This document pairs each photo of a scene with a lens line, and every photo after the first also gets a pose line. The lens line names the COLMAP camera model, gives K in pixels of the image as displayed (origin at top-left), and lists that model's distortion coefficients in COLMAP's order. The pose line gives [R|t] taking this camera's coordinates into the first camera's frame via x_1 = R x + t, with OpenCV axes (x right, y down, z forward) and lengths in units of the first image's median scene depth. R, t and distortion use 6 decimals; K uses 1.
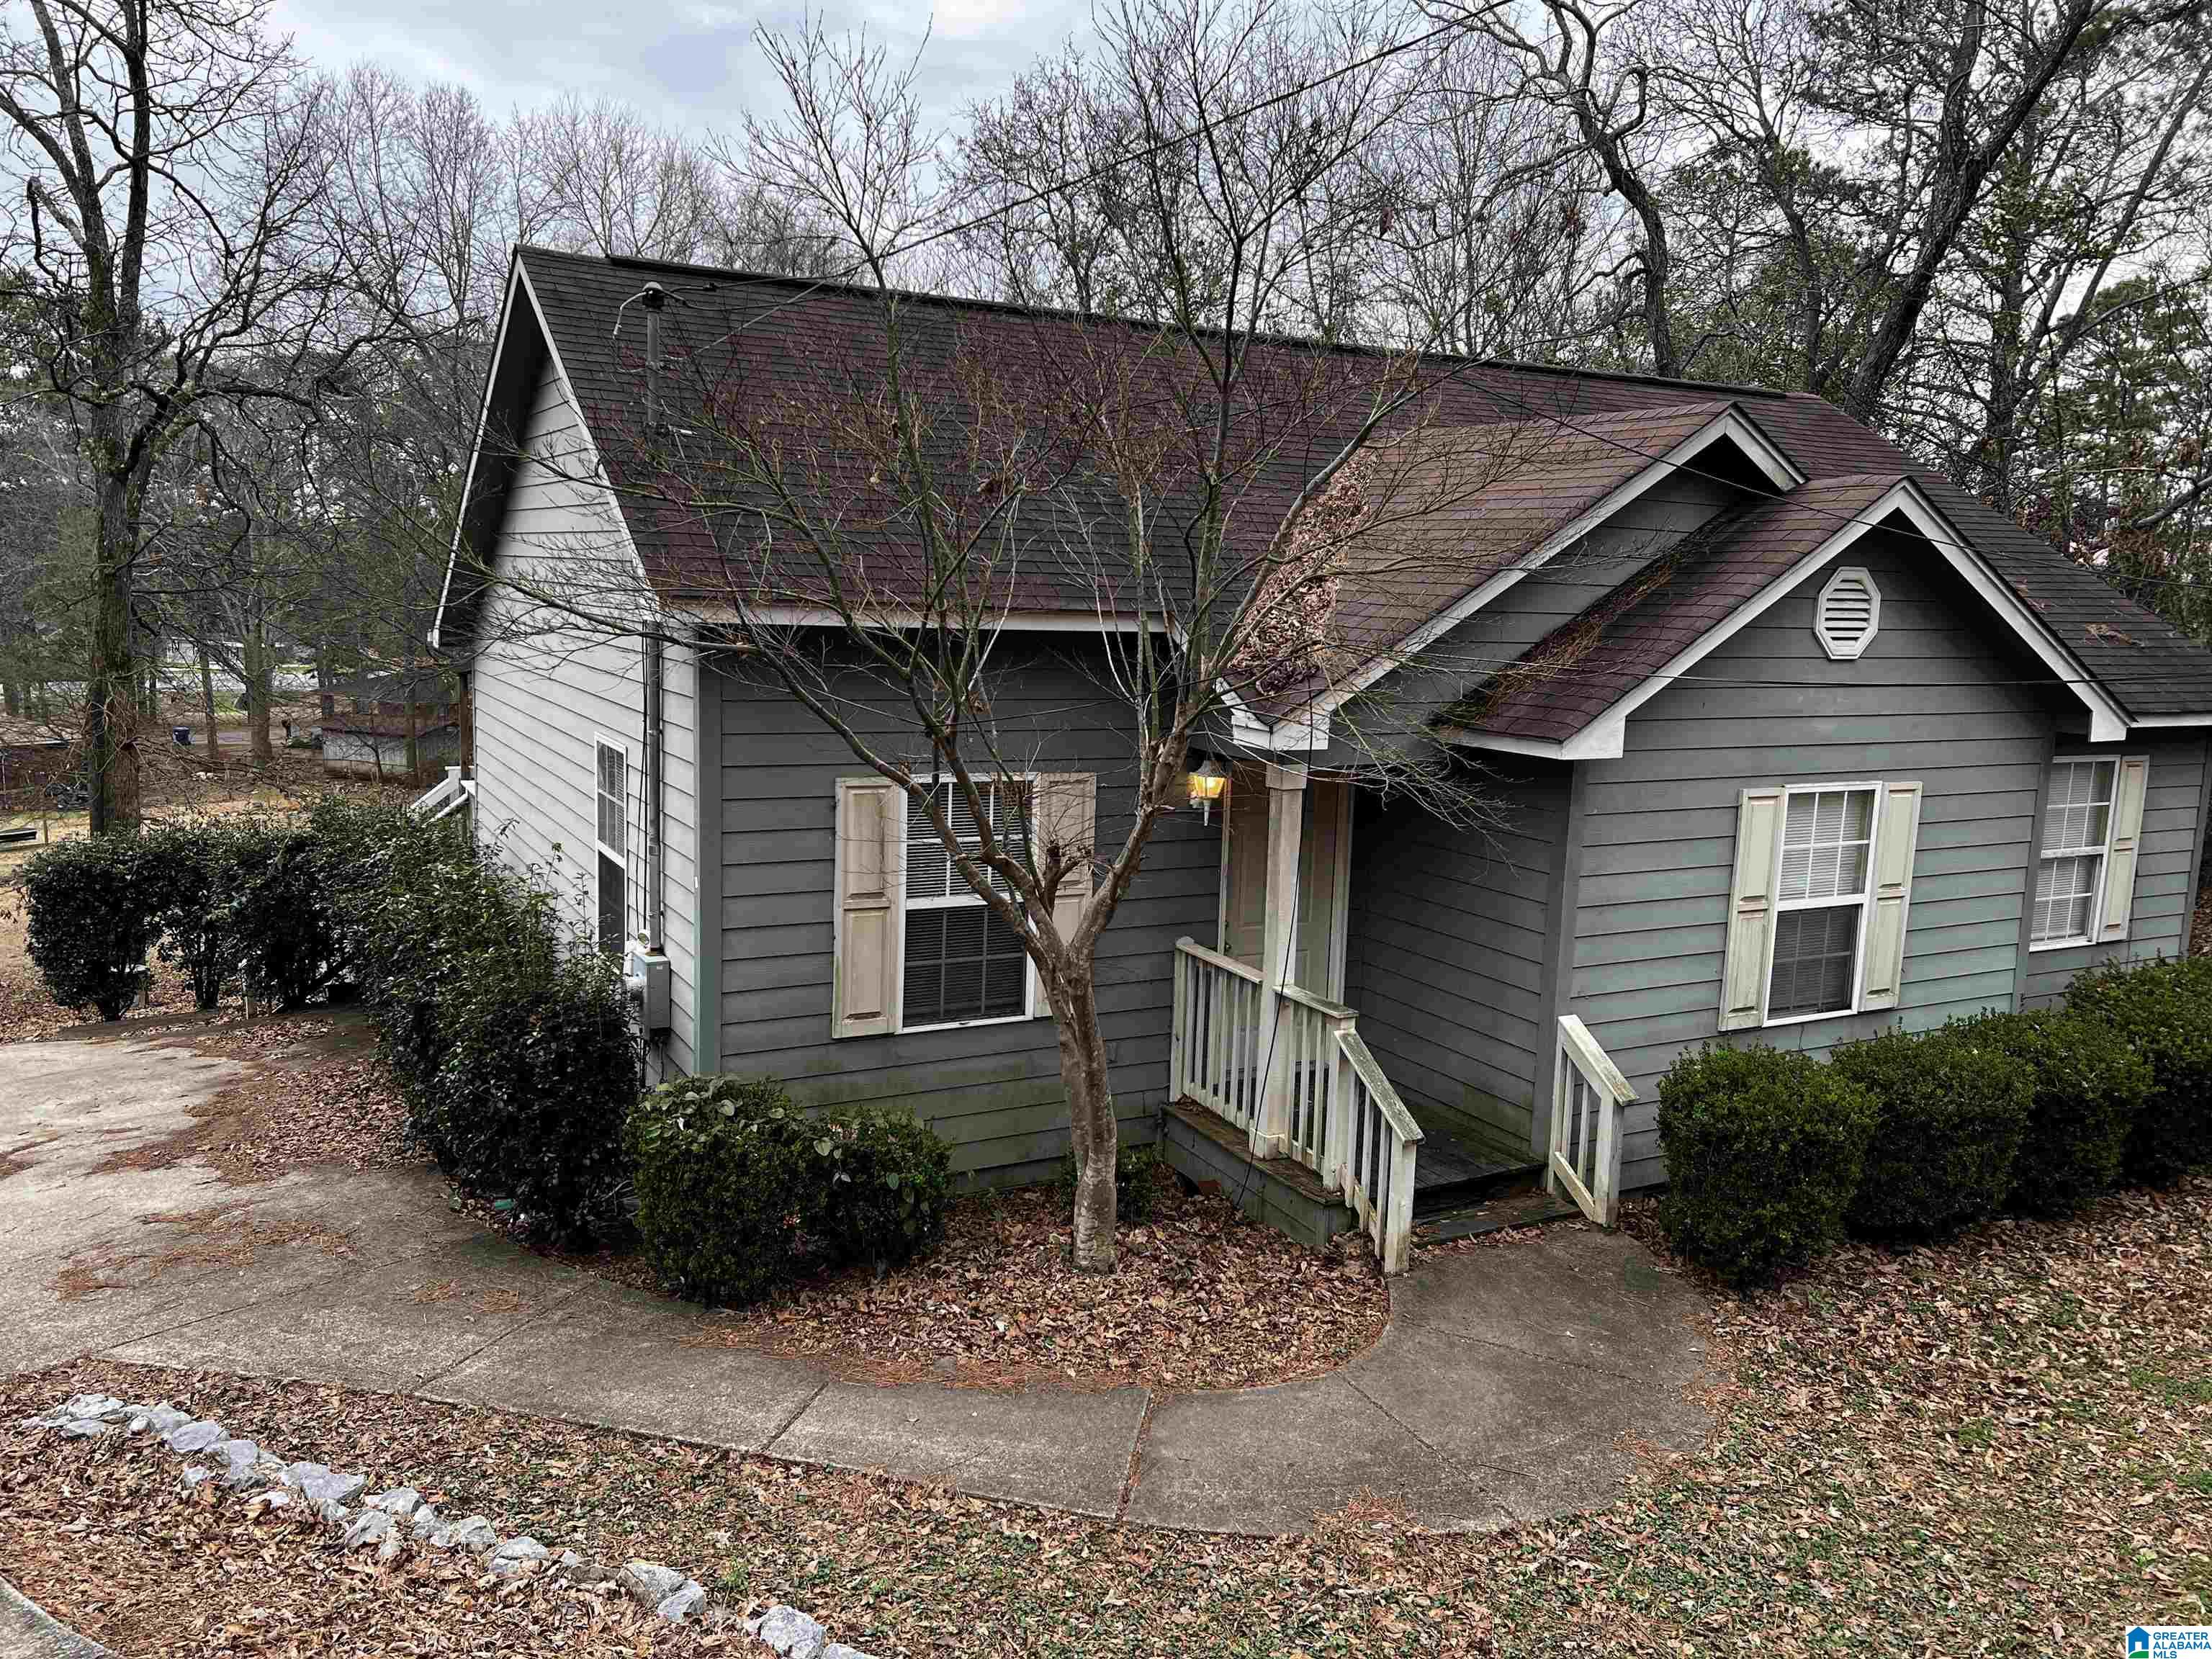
lens RADIAL K [[1663.8, 0, 1087.0], [0, 1663.8, 856.2], [0, 0, 1]] dist [0.008220, -0.018601]
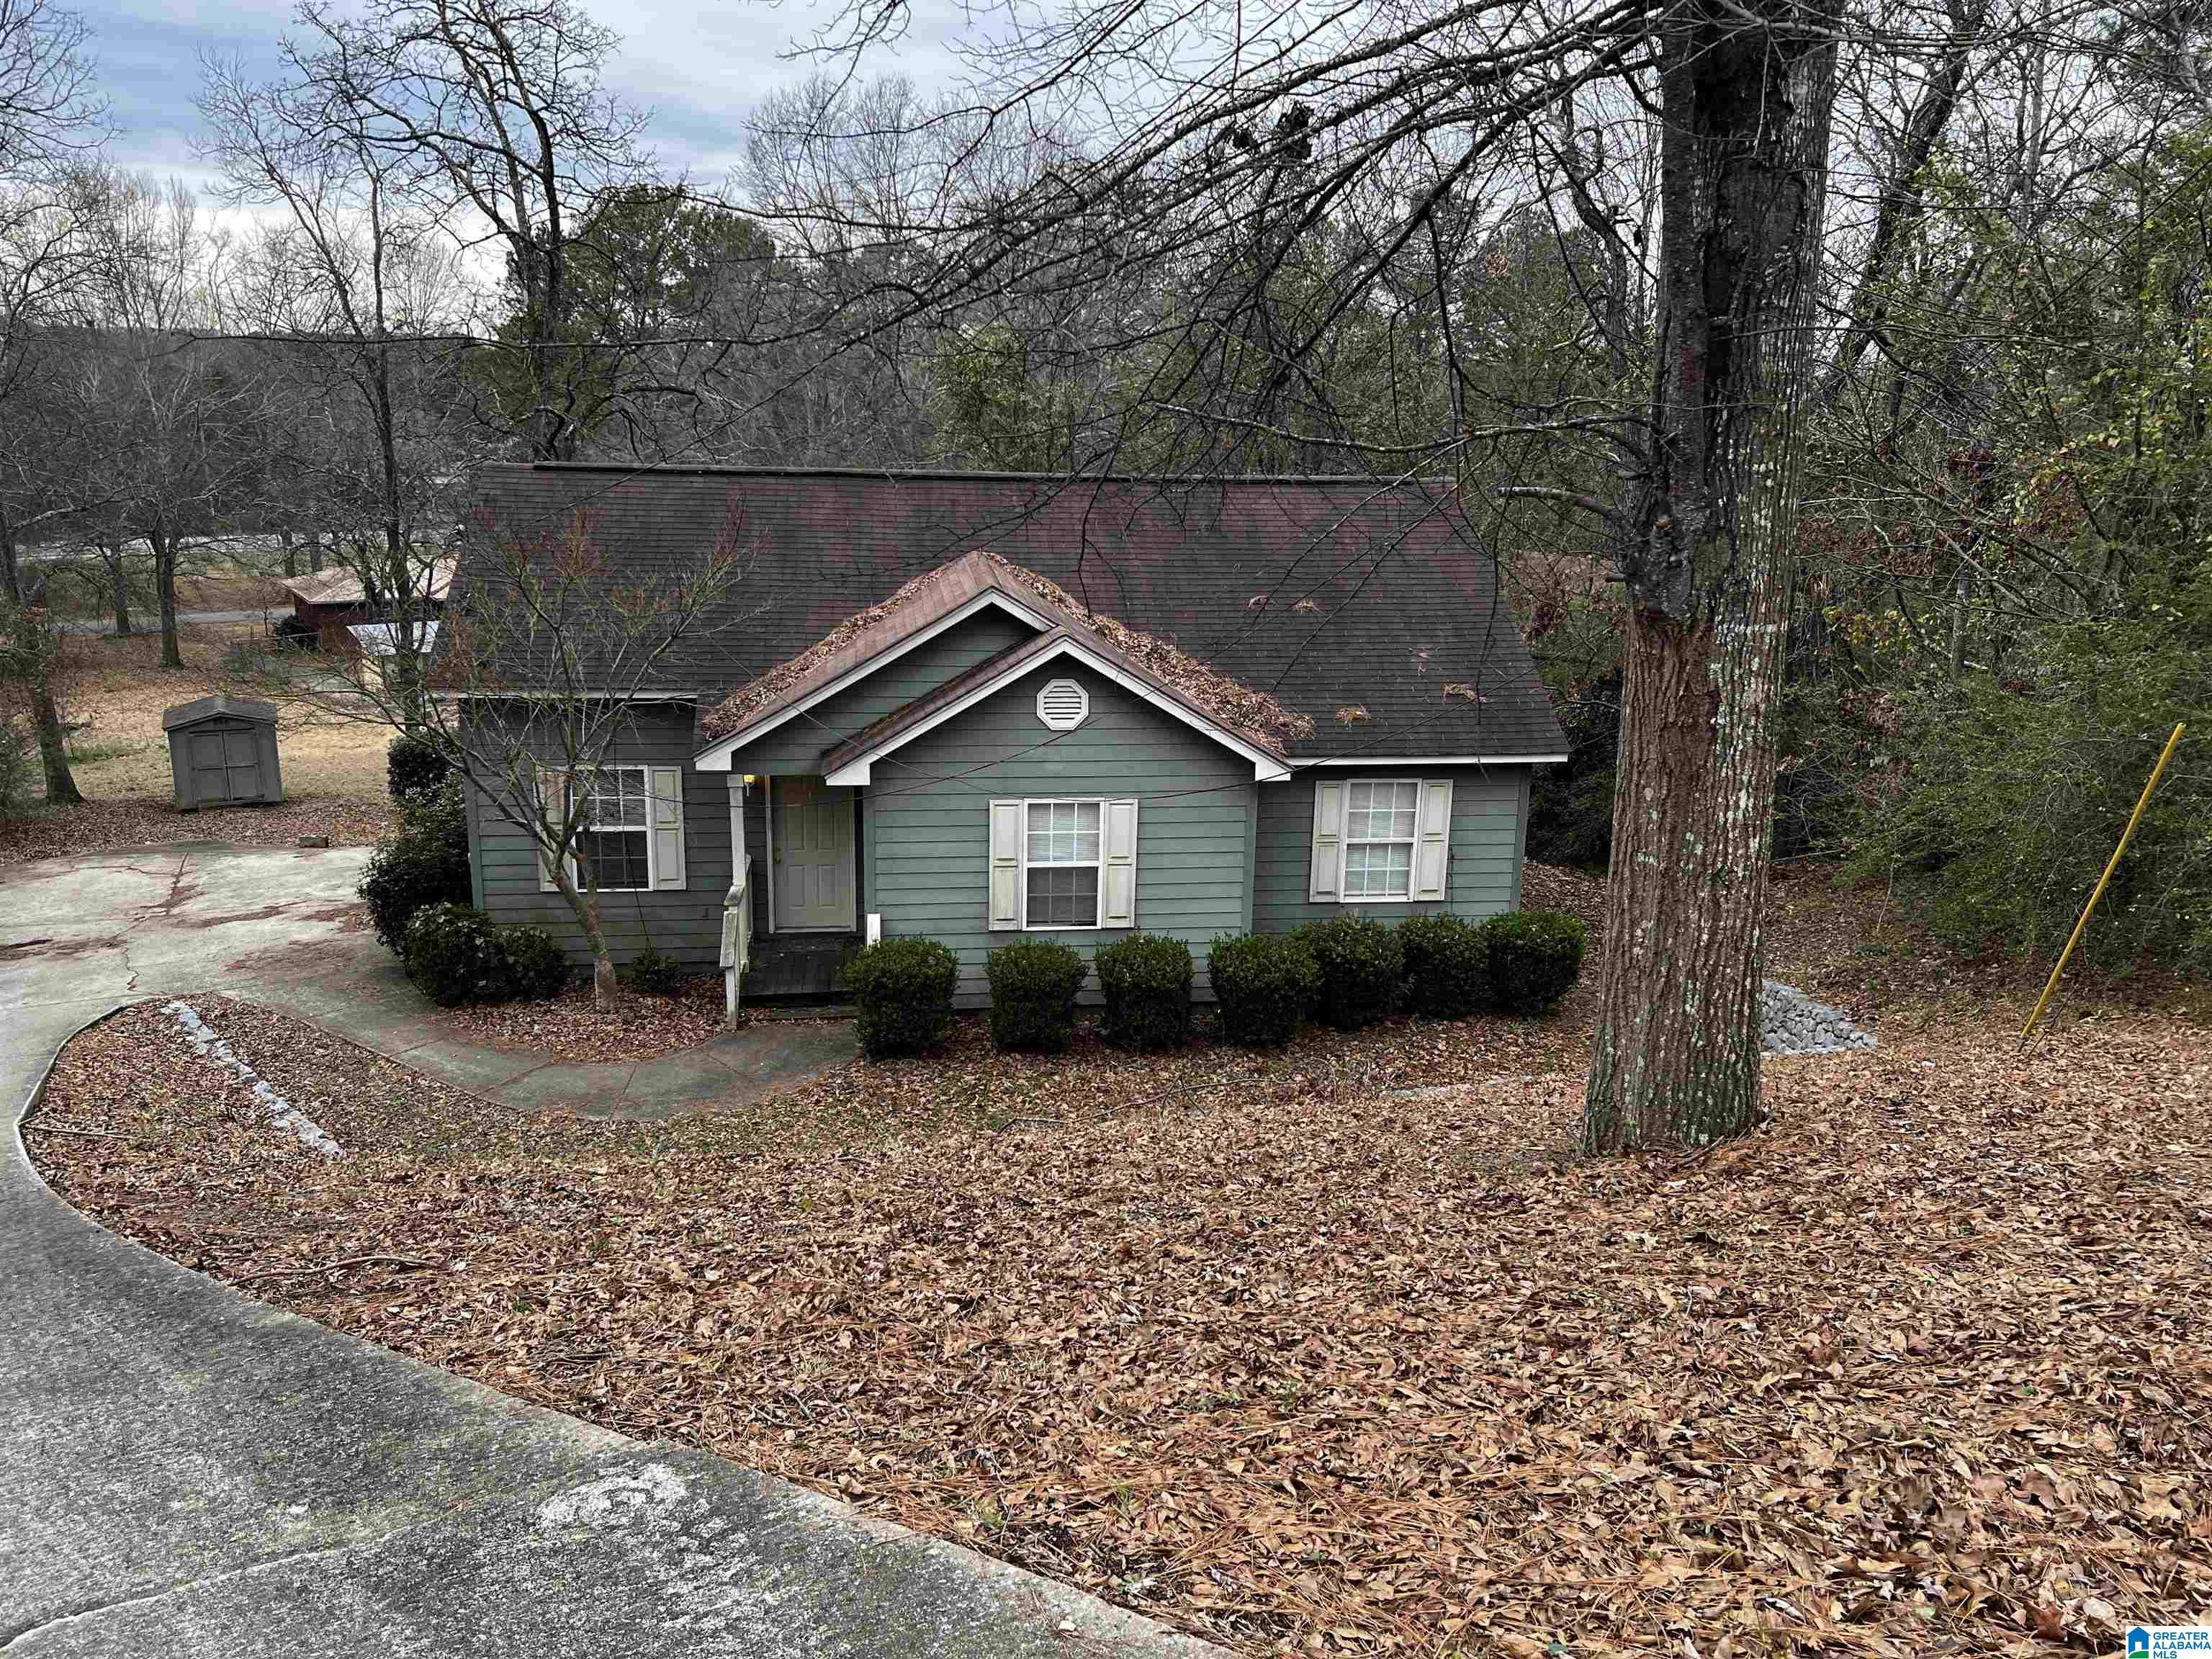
lens RADIAL K [[1663.8, 0, 1128.3], [0, 1663.8, 734.7], [0, 0, 1]] dist [0.008220, -0.018601]
pose [[0.942006, 0.062596, -0.329706, 1.105986], [-0.052610, 0.997848, 0.039132, -0.186297], [0.331446, -0.019516, 0.943272, -0.651417]]
